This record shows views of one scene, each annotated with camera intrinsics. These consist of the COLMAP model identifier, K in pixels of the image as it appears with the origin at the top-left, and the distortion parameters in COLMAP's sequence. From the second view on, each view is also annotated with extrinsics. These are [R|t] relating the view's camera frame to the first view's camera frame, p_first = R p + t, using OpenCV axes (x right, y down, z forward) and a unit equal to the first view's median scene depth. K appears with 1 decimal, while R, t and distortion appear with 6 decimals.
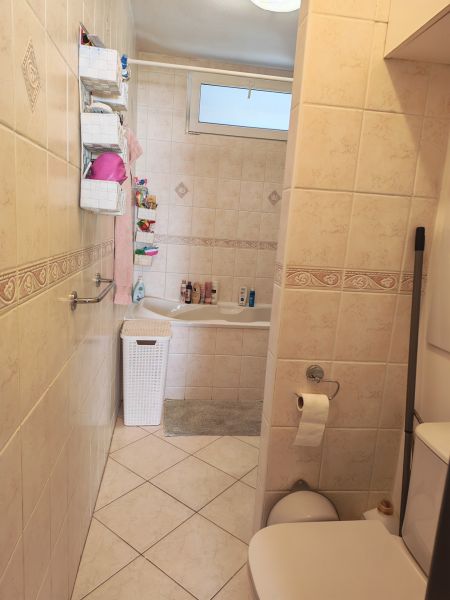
lens RADIAL K [[403.8, 0, 224.0], [0, 403.8, 300.6], [0, 0, 1]] dist [0.007078, -0.010521]
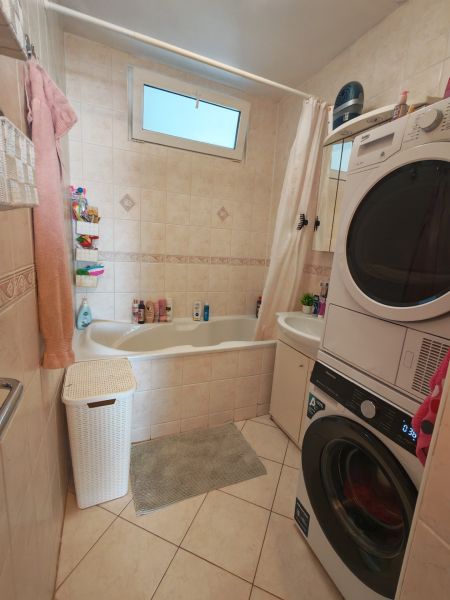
lens RADIAL K [[269.5, 0, 227.9], [0, 269.5, 297.7], [0, 0, 1]] dist [-0.012503, 0.003370]
pose [[0.956745, -0.061961, 0.284252, -0.073755], [0.054006, 0.997901, 0.035748, -0.067939], [-0.285870, -0.018850, 0.958083, 0.347040]]
